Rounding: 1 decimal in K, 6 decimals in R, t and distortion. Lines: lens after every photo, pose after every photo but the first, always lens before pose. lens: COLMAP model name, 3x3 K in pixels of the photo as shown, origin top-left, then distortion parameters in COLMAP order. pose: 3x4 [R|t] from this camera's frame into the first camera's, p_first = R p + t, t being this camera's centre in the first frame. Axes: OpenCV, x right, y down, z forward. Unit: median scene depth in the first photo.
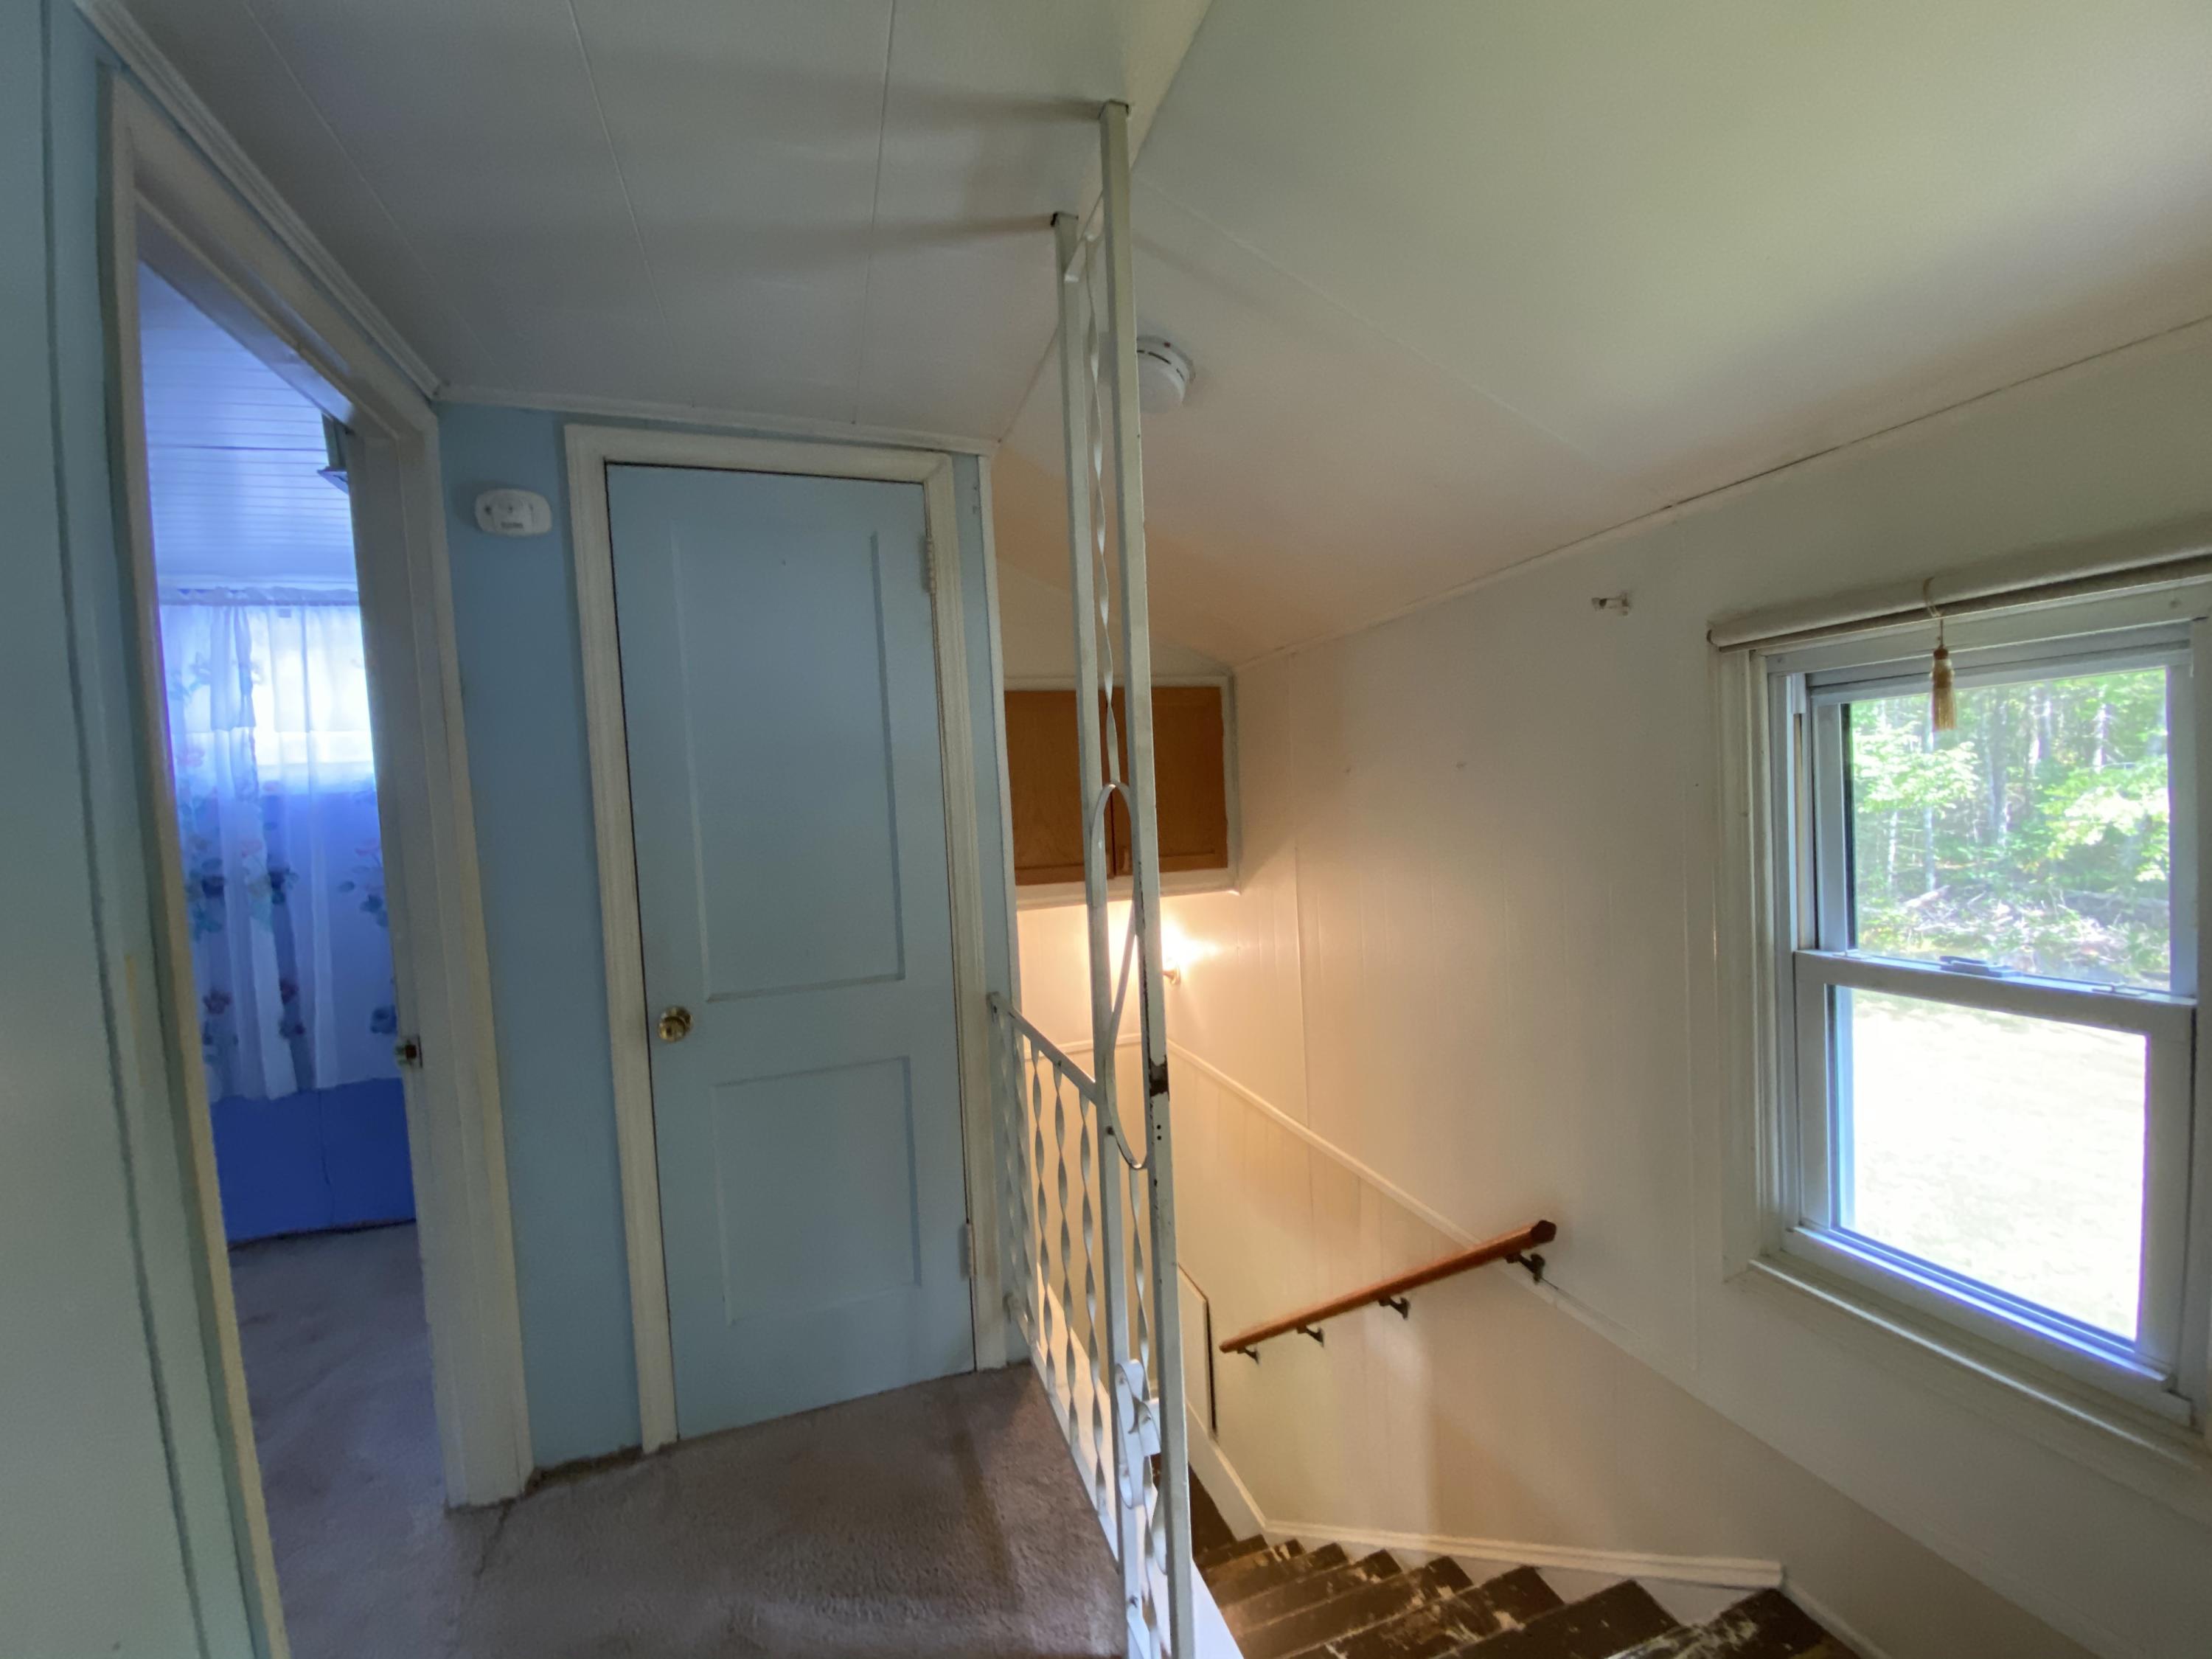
lens RADIAL K [[896.3, 0, 1094.1], [0, 896.3, 832.4], [0, 0, 1]] dist [0.029516, -0.024541]
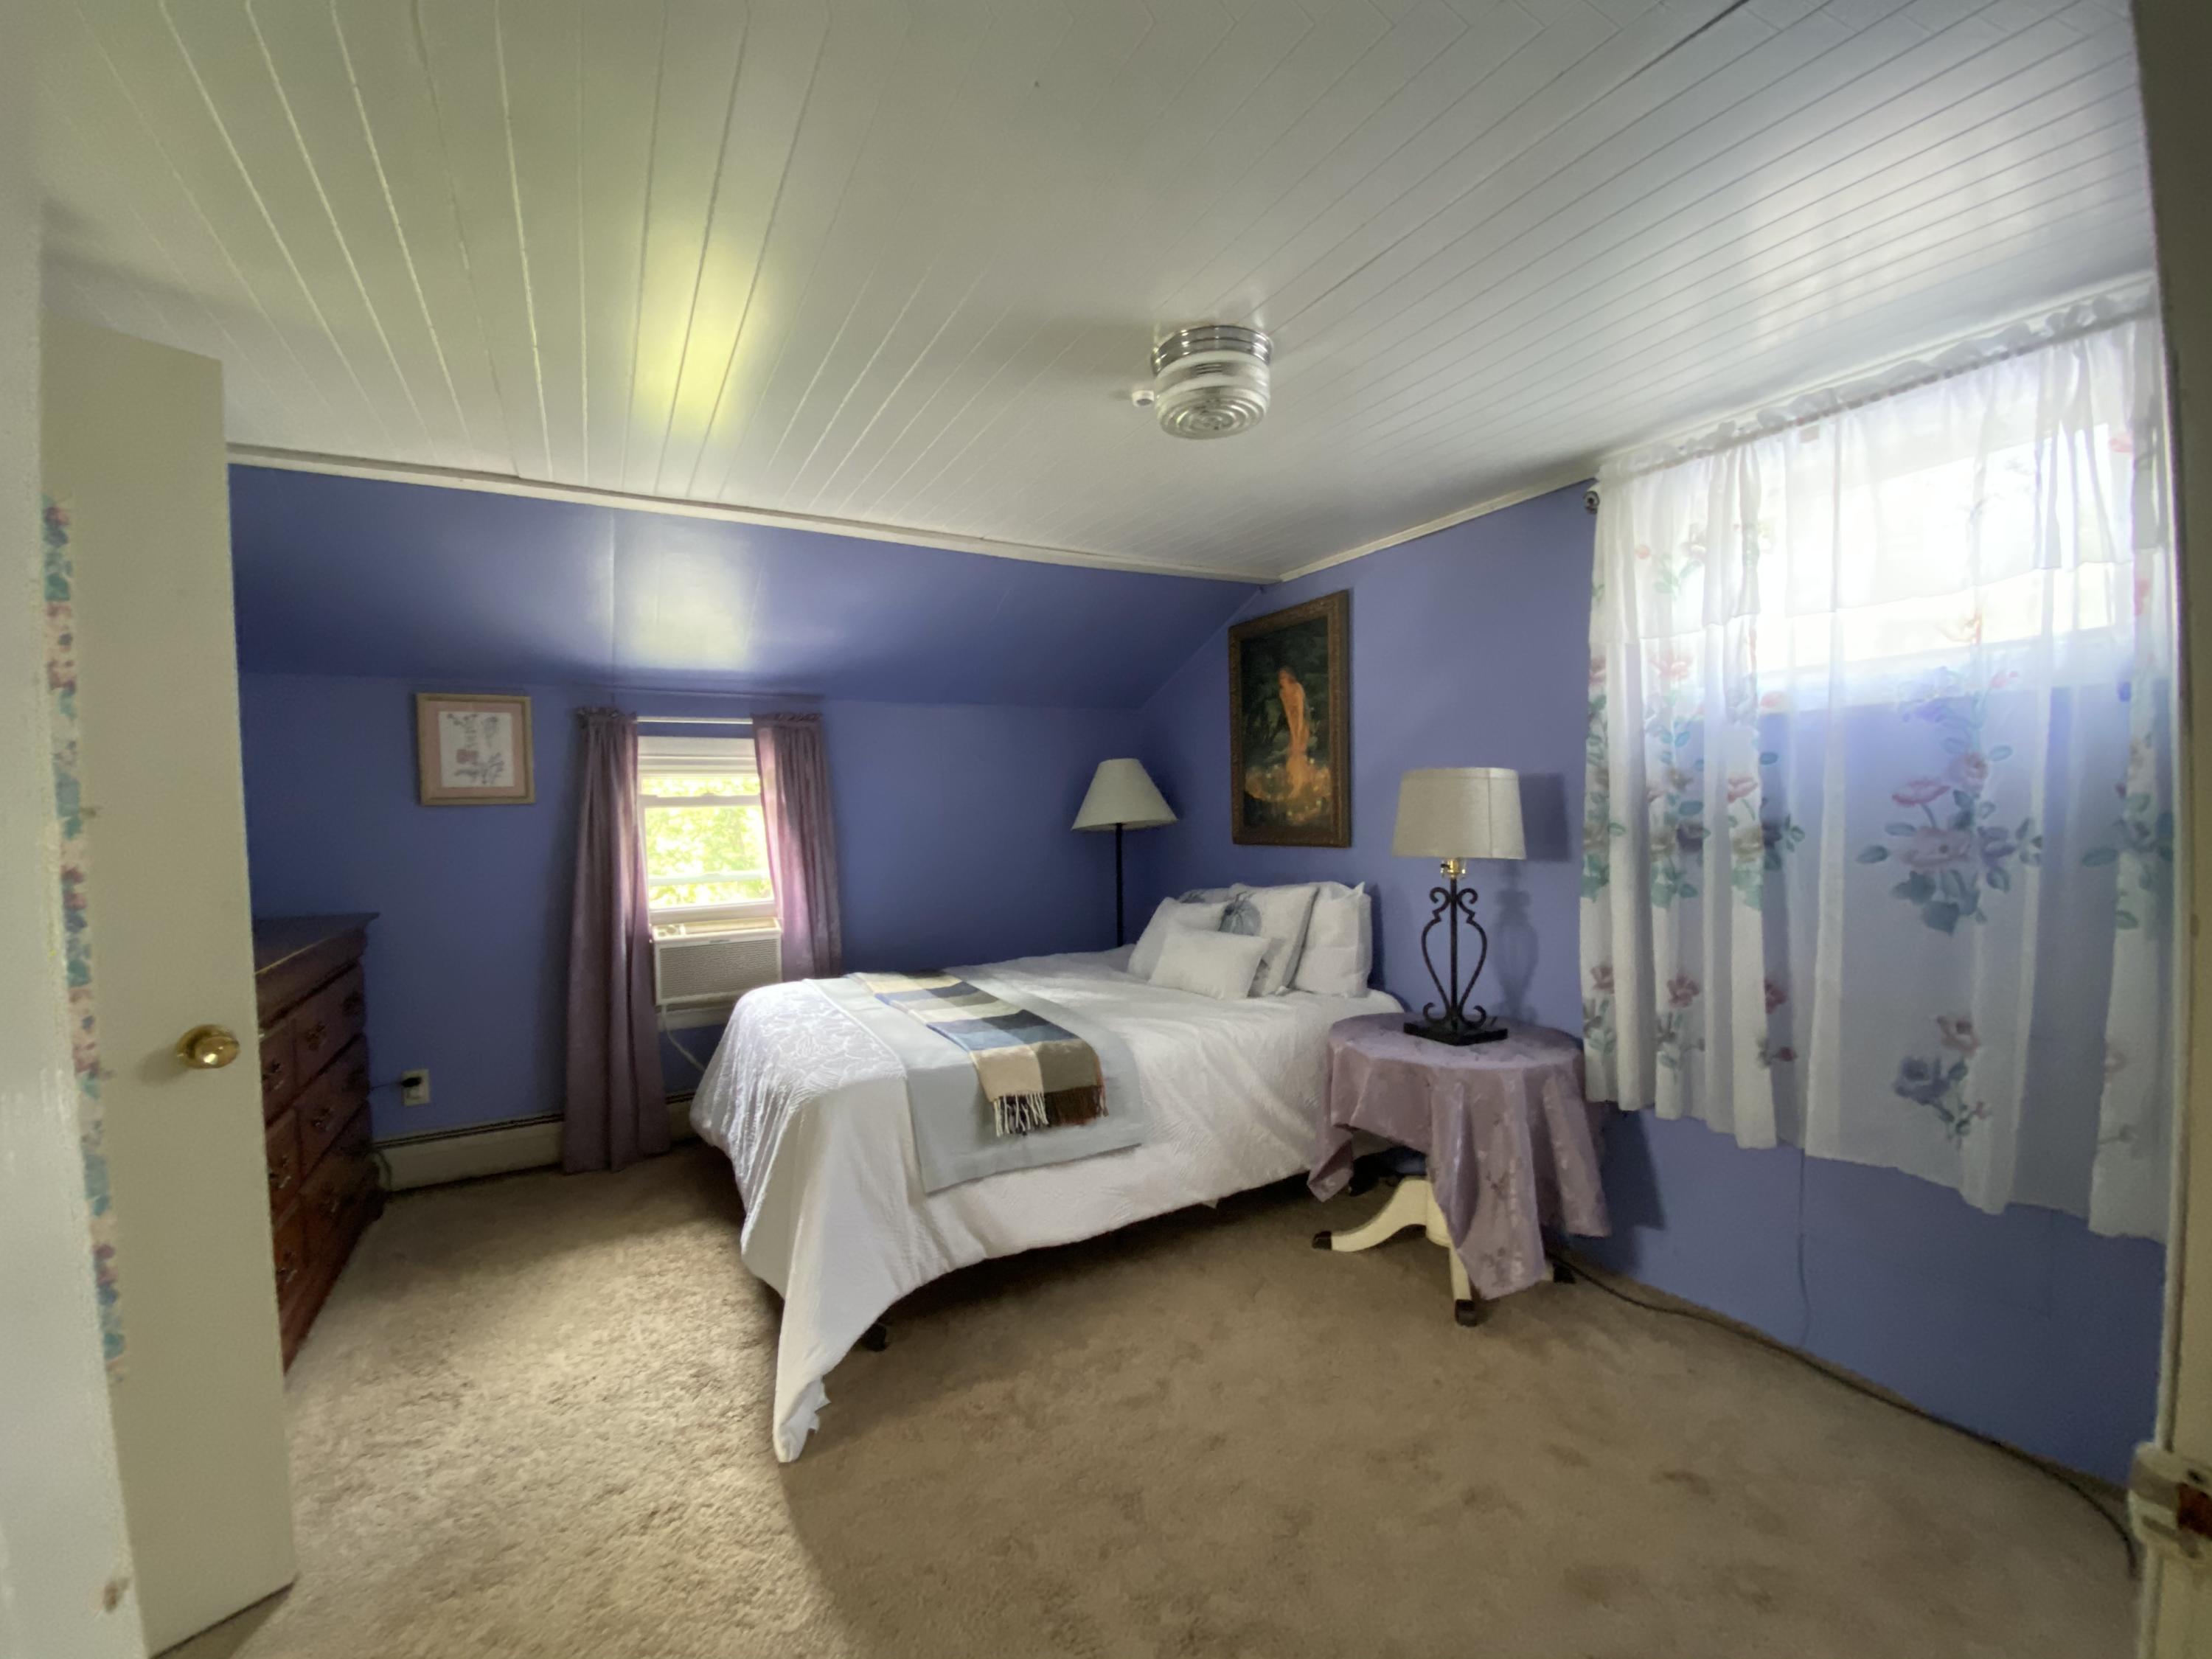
lens RADIAL K [[896.3, 0, 1094.1], [0, 896.3, 832.4], [0, 0, 1]] dist [0.029516, -0.024541]
pose [[0.194267, 0.080194, -0.977665, -0.333032], [-0.012026, 0.996773, 0.079372, 0.001787], [0.980875, -0.003662, 0.194604, 0.360458]]
